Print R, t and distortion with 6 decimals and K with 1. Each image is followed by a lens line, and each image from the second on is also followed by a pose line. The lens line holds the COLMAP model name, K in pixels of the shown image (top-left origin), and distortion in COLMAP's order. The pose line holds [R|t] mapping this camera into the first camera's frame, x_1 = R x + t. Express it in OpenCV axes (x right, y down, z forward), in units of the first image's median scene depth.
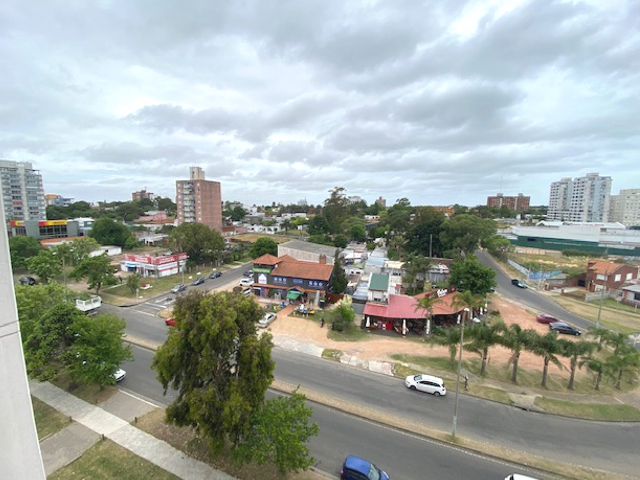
lens RADIAL K [[263.1, 0, 318.2], [0, 263.1, 241.4], [0, 0, 1]] dist [-0.002108, -0.000250]
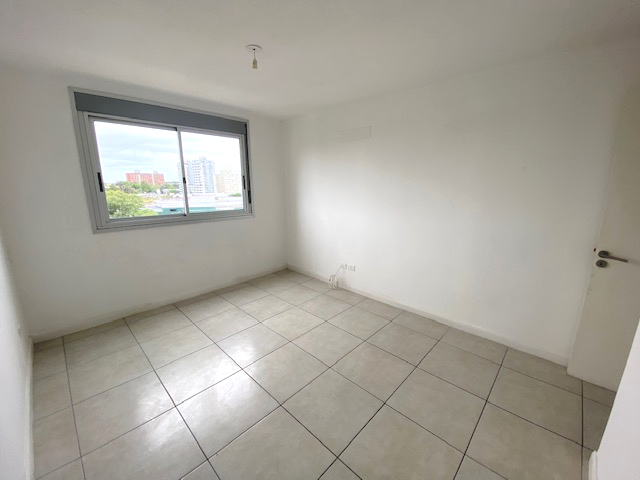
lens RADIAL K [[263.1, 0, 322.0], [0, 263.1, 239.0], [0, 0, 1]] dist [-0.002108, -0.000250]
pose [[0.372633, -0.201233, 0.905897, -0.052278], [0.127201, 0.978067, 0.164941, 0.011161], [-0.919219, 0.053768, 0.390057, -0.092029]]
